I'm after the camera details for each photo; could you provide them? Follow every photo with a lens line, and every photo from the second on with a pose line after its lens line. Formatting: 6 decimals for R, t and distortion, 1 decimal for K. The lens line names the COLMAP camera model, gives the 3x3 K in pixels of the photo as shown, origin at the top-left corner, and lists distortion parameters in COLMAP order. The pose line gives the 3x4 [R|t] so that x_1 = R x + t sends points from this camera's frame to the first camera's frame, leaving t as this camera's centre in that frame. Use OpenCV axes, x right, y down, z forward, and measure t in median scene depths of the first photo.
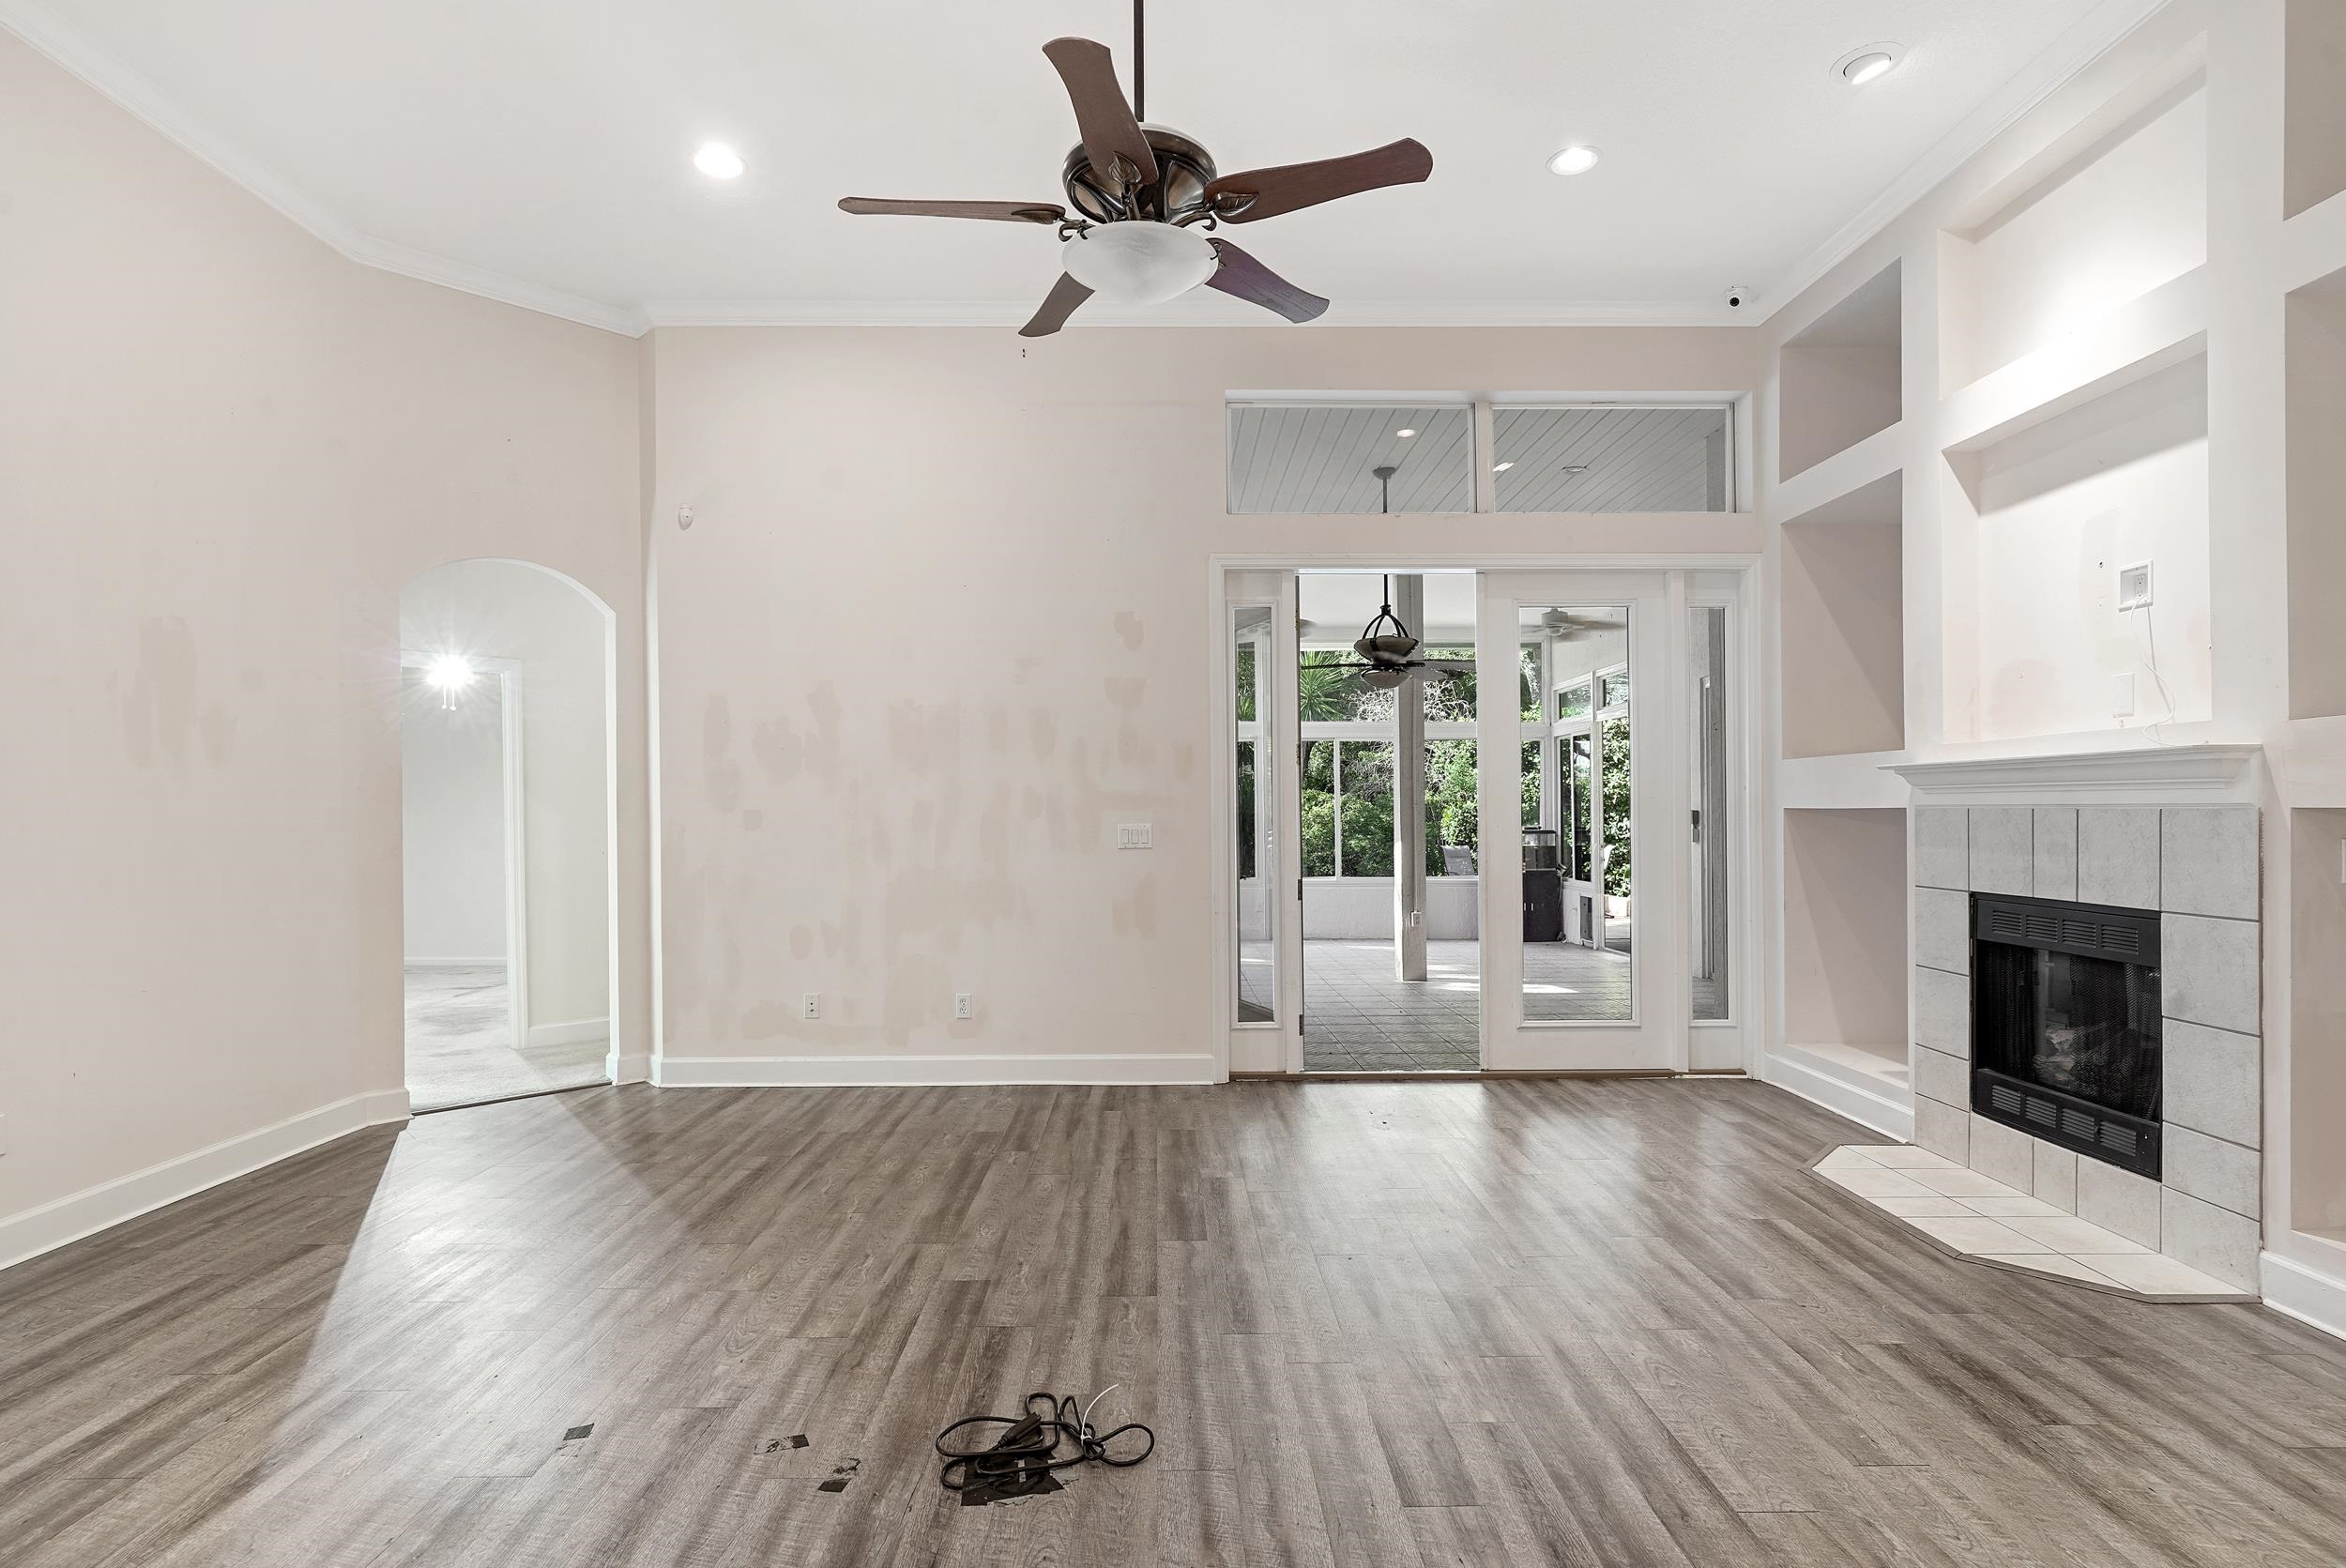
lens RADIAL K [[1152.6, 0, 1191.8], [0, 1152.6, 818.9], [0, 0, 1]] dist [0.003749, 0.000348]
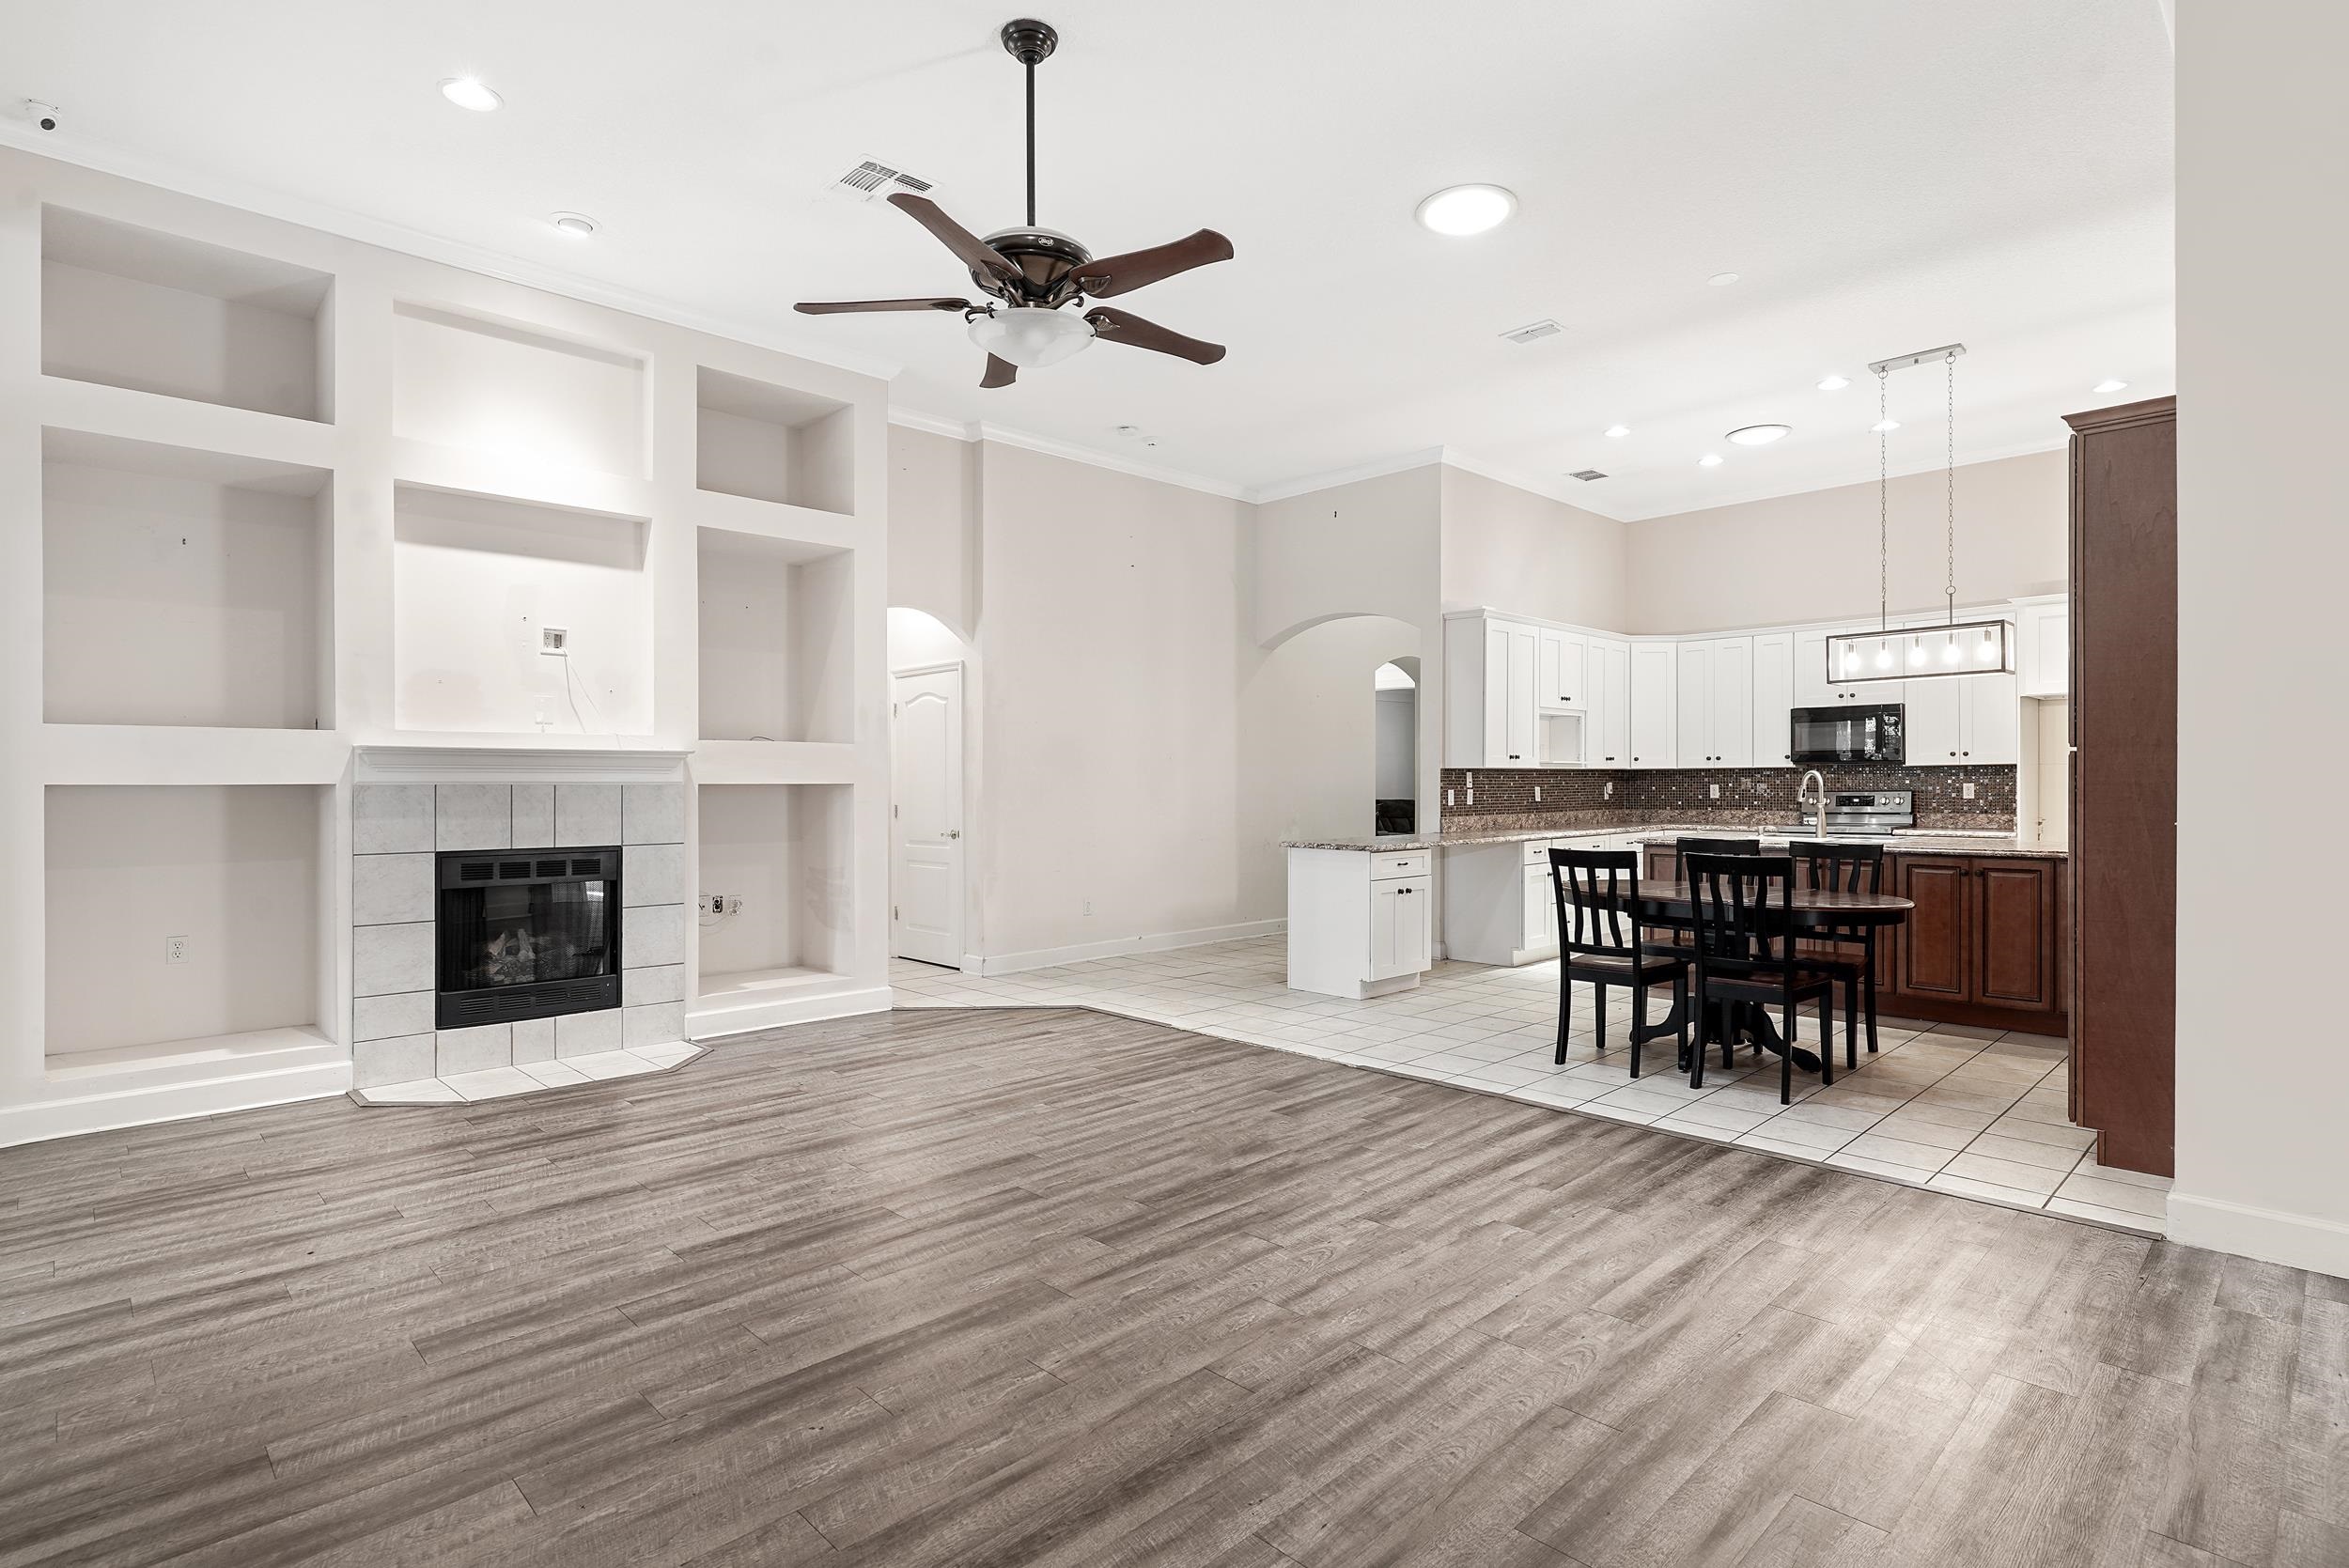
lens RADIAL K [[1154.0, 0, 1134.7], [0, 1154.0, 780.9], [0, 0, 1]] dist [0.003749, 0.000348]
pose [[-0.653263, 0.010039, 0.757064, -0.801487], [0.011153, 0.999931, -0.003637, -0.000465], [-0.757049, 0.006068, -0.653330, 1.327384]]
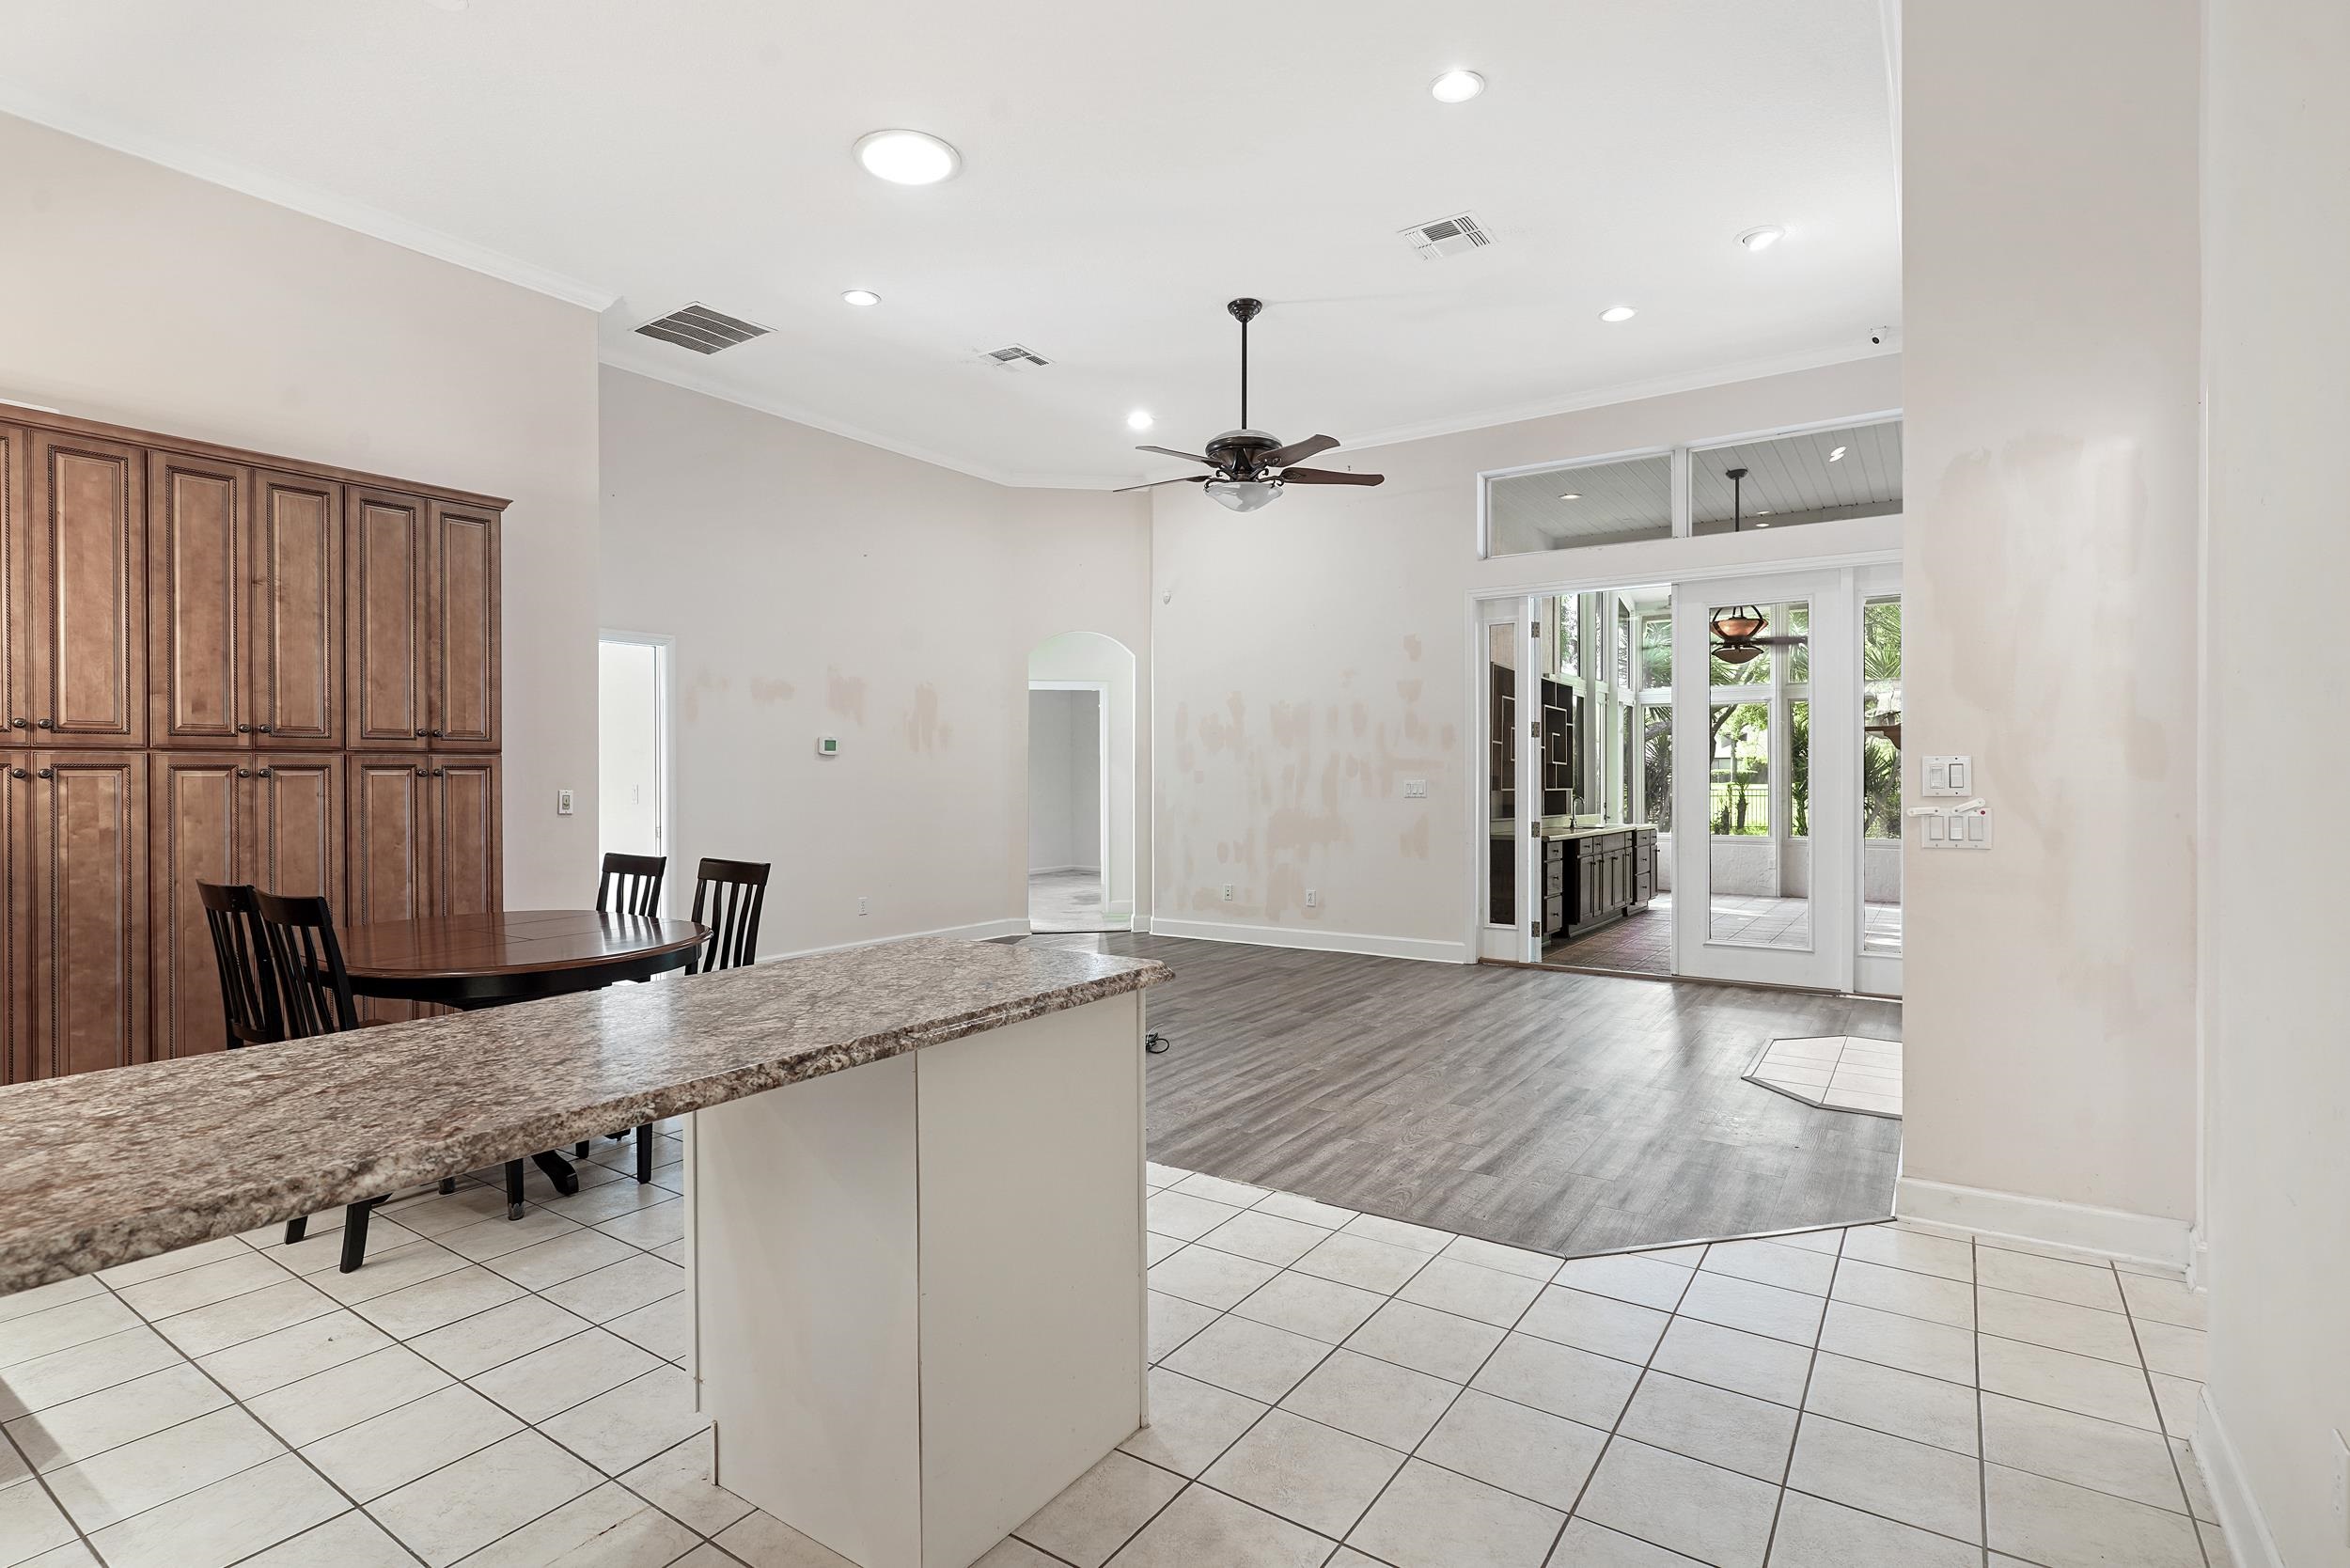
lens RADIAL K [[1154.6, 0, 1176.2], [0, 1154.6, 792.7], [0, 0, 1]] dist [0.003749, 0.000348]
pose [[0.815762, 0.009550, -0.578309, 0.778396], [-0.001677, 0.999899, 0.014145, -0.001647], [0.578386, -0.010569, 0.815695, -0.518511]]
